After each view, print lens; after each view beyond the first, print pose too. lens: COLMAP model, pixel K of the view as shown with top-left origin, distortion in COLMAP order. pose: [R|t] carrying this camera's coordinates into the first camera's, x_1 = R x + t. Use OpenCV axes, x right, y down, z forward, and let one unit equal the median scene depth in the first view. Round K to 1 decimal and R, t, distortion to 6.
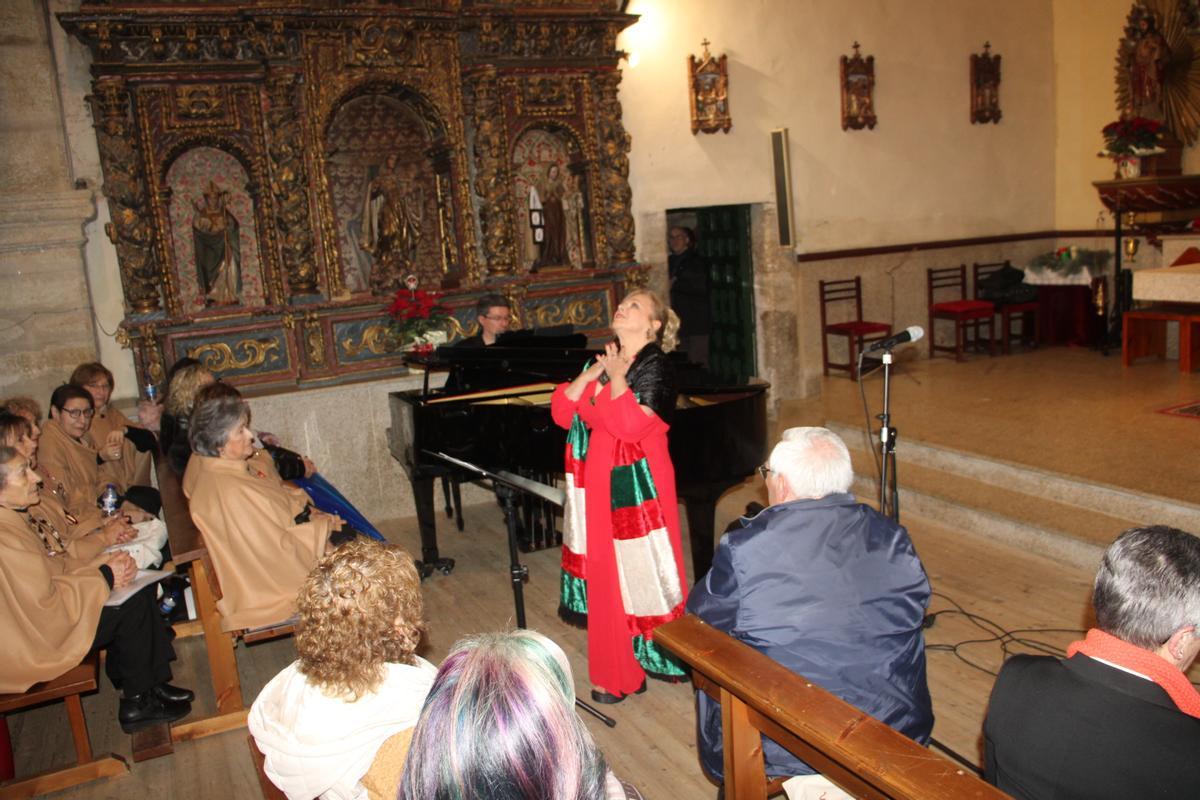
lens RADIAL K [[988.6, 0, 600.0], [0, 988.6, 400.0], [0, 0, 1]] dist [-0.181553, 0.161920]
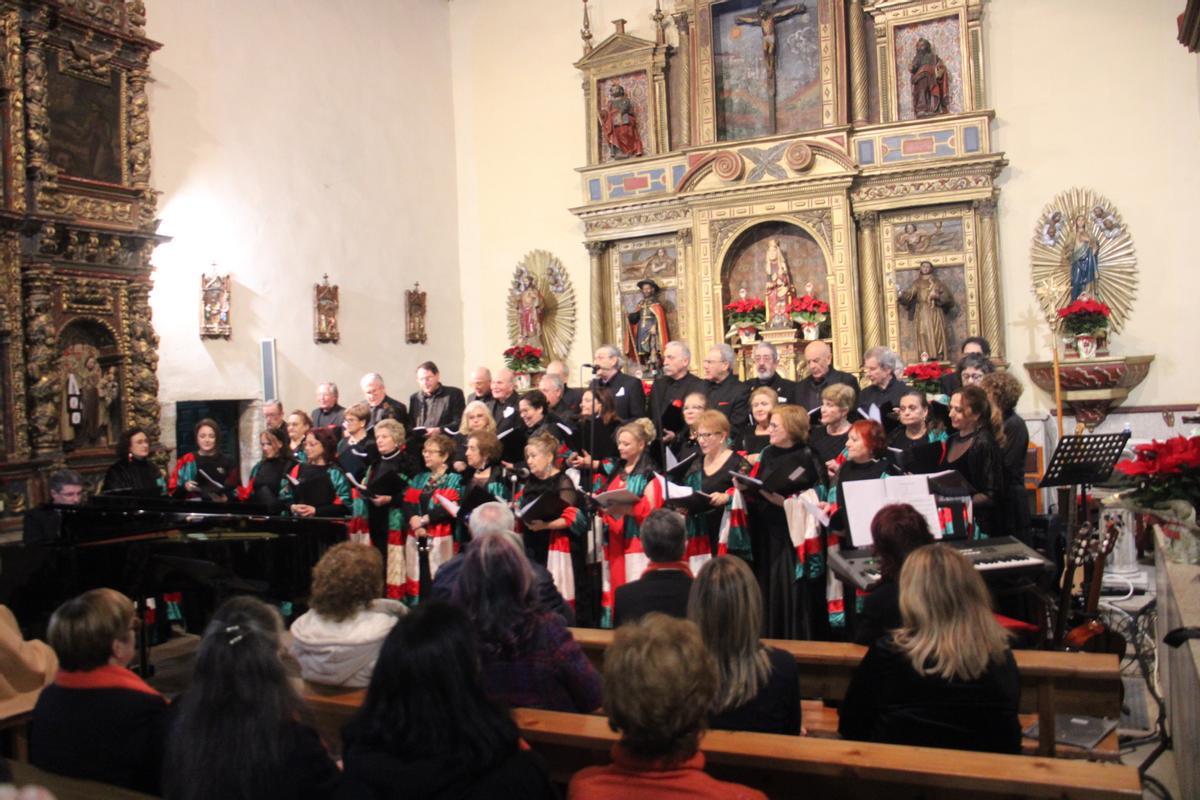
lens RADIAL K [[988.6, 0, 600.0], [0, 988.6, 400.0], [0, 0, 1]] dist [-0.181553, 0.161920]
pose [[0.798548, 0.043108, 0.600385, -0.234294], [0.088960, 0.978027, -0.188545, 0.066872], [-0.595321, 0.203972, 0.777167, -0.189186]]
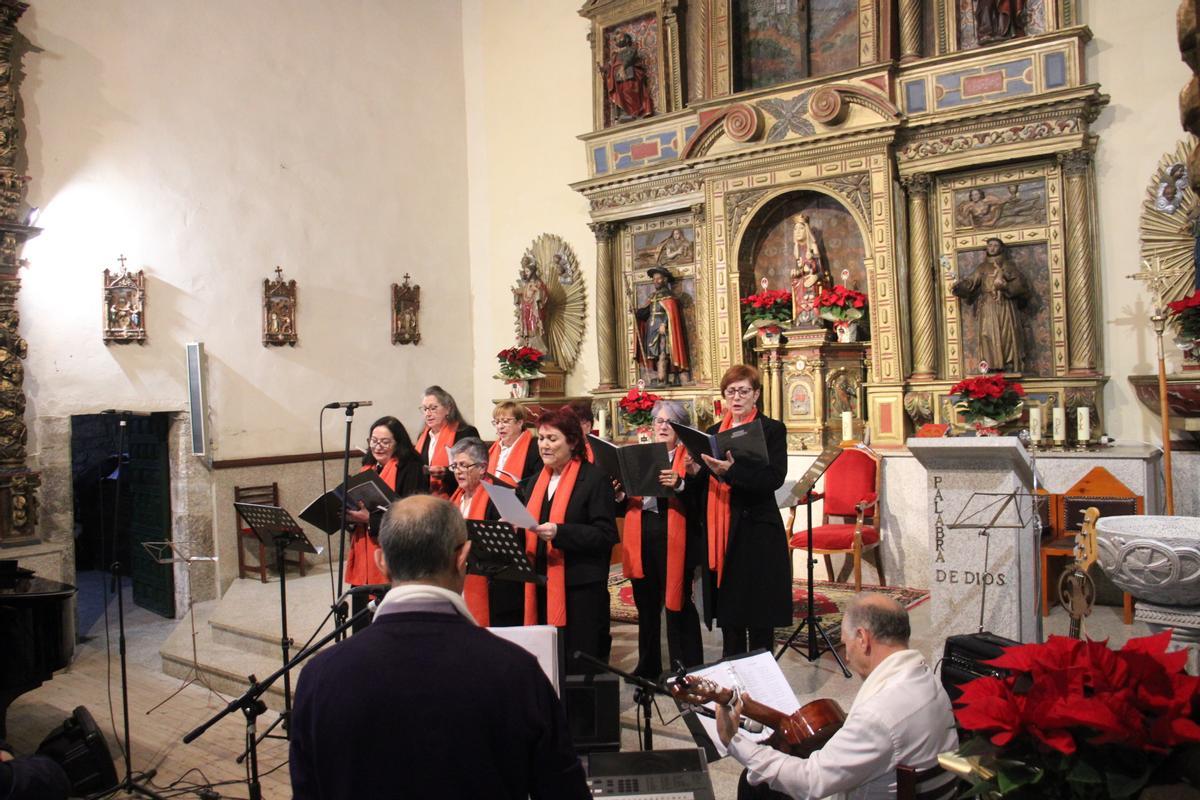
lens RADIAL K [[988.6, 0, 600.0], [0, 988.6, 400.0], [0, 0, 1]] dist [-0.181553, 0.161920]
pose [[0.899768, 0.045194, 0.434021, 0.146916], [0.041982, 0.981043, -0.189187, -0.001150], [-0.434343, 0.188445, 0.880814, -0.118962]]
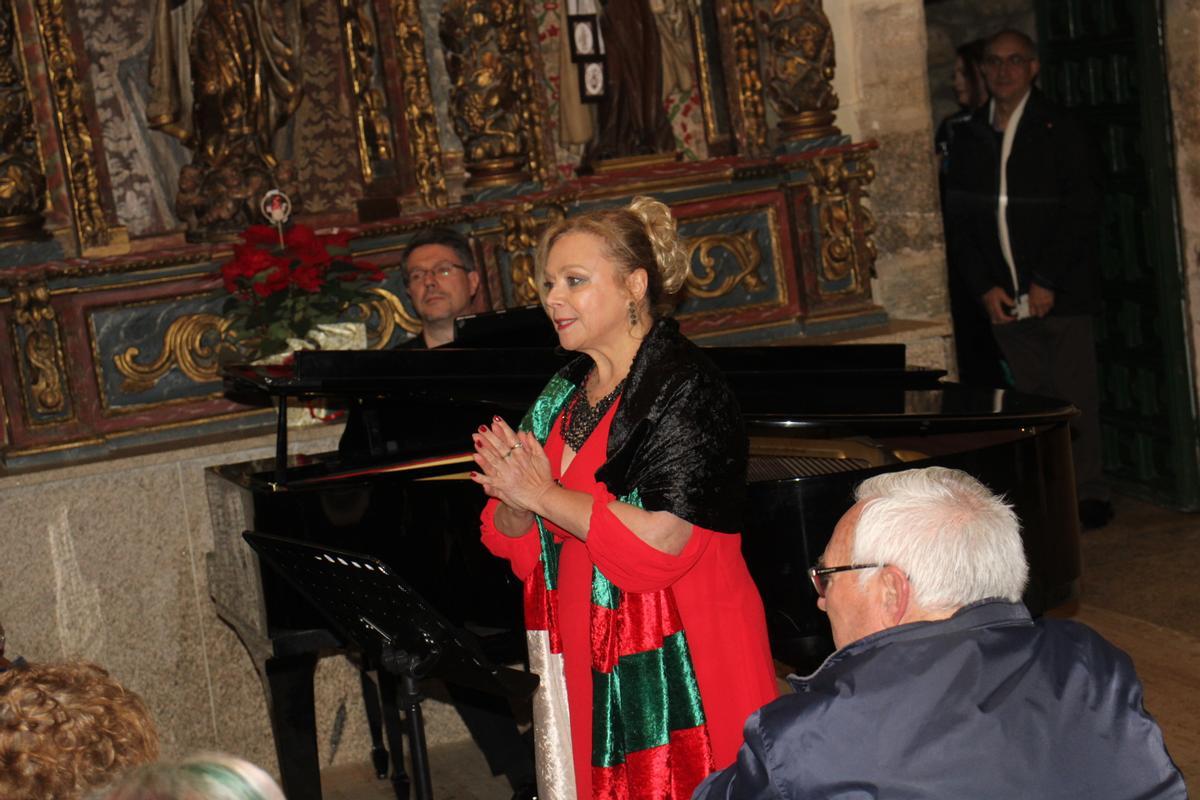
lens RADIAL K [[1922.9, 0, 600.0], [0, 1922.9, 400.0], [0, 0, 1]] dist [0.157854, 0.164778]
pose [[0.981602, -0.019312, -0.189960, 0.091211], [0.018389, 0.999809, -0.006619, -0.029305], [0.190051, 0.003004, 0.981770, 0.212866]]
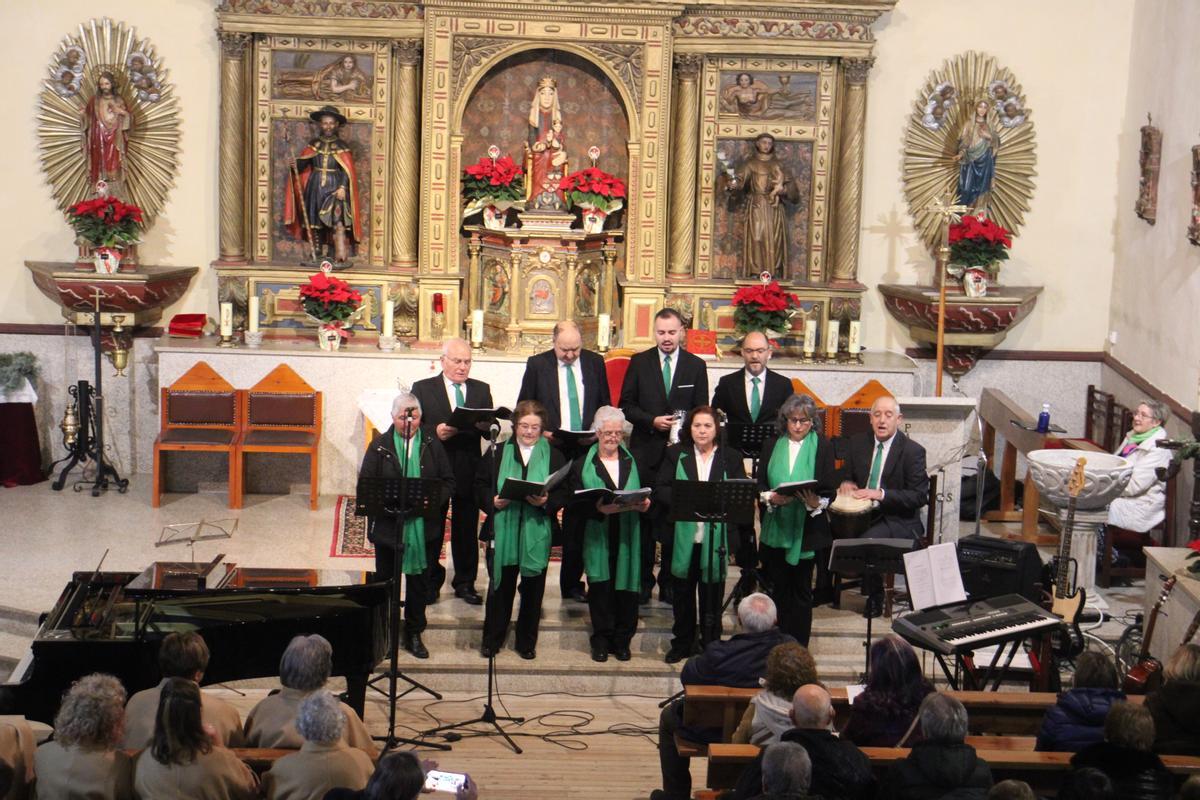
lens RADIAL K [[2835.7, 0, 600.0], [0, 2835.7, 400.0], [0, 0, 1]] dist [0.399011, 1.037613]
pose [[0.380066, -0.067195, 0.922516, -1.782663], [0.100654, 0.994440, 0.030965, -0.187612], [-0.919467, 0.081086, 0.384716, -0.362325]]
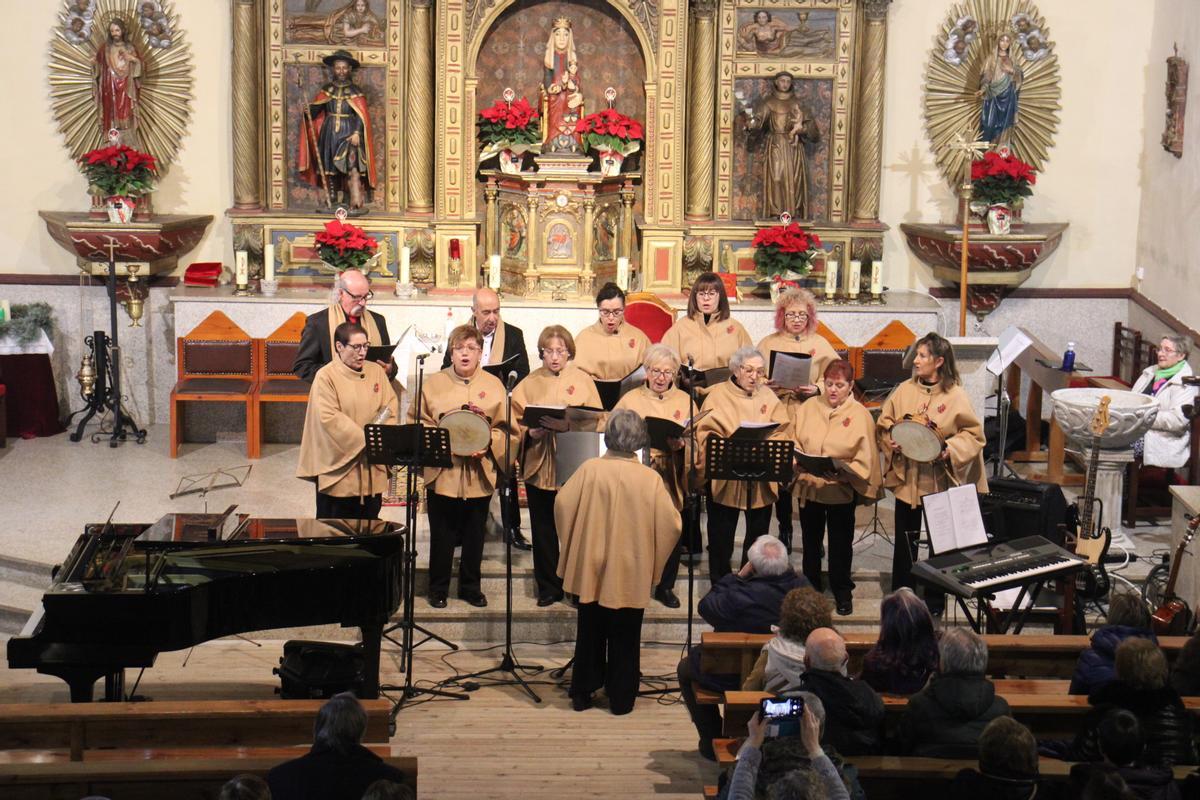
lens RADIAL K [[2835.7, 0, 600.0], [0, 2835.7, 400.0], [0, 0, 1]] dist [0.399011, 1.037613]
pose [[0.391119, -0.090416, 0.915888, -1.751150], [0.114049, 0.992254, 0.049251, -0.185936], [-0.913246, 0.085193, 0.398401, -0.368028]]
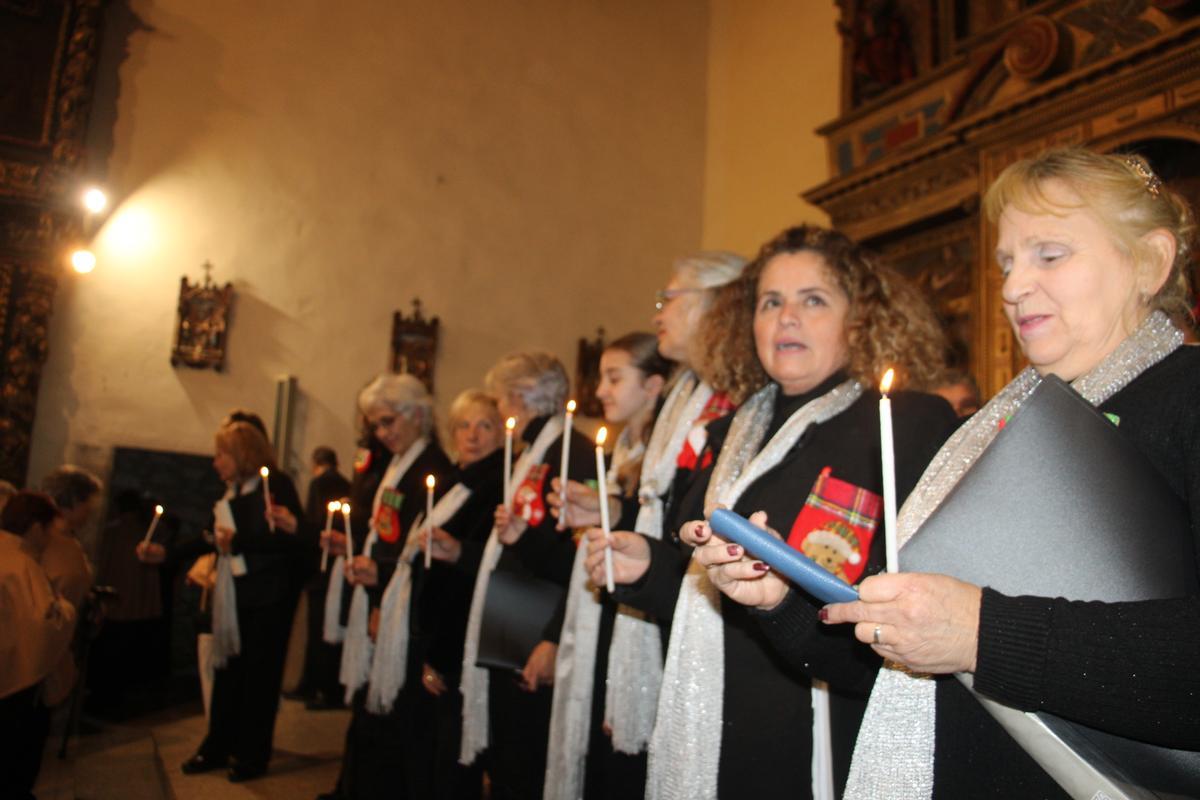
lens RADIAL K [[988.6, 0, 600.0], [0, 988.6, 400.0], [0, 0, 1]] dist [-0.181553, 0.161920]
pose [[0.988073, 0.151781, 0.025960, 0.493381], [-0.134544, 0.932967, -0.333873, -0.018395], [-0.074895, 0.326398, 0.942260, 0.217032]]
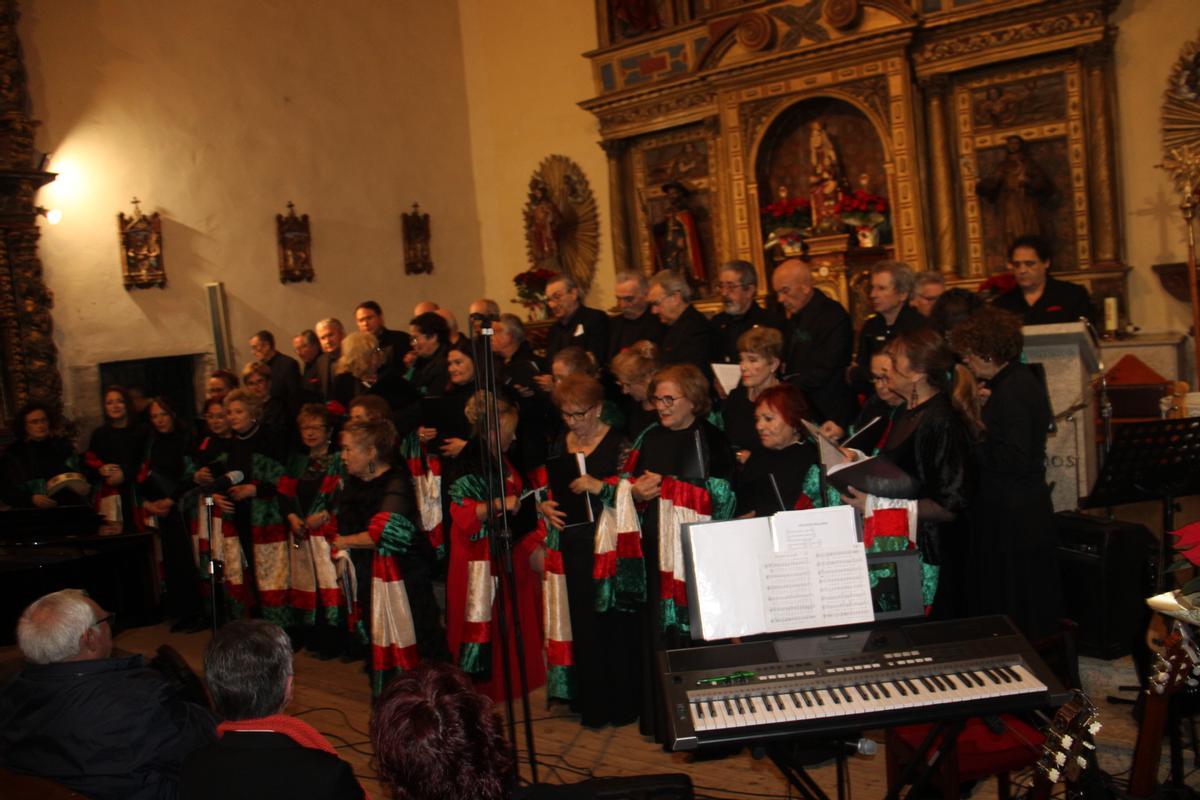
lens RADIAL K [[988.6, 0, 600.0], [0, 988.6, 400.0], [0, 0, 1]] dist [-0.181553, 0.161920]
pose [[0.888360, -0.037879, 0.457582, 0.084092], [0.101051, 0.988286, -0.114370, 0.007263], [-0.447889, 0.147841, 0.881781, -0.095377]]
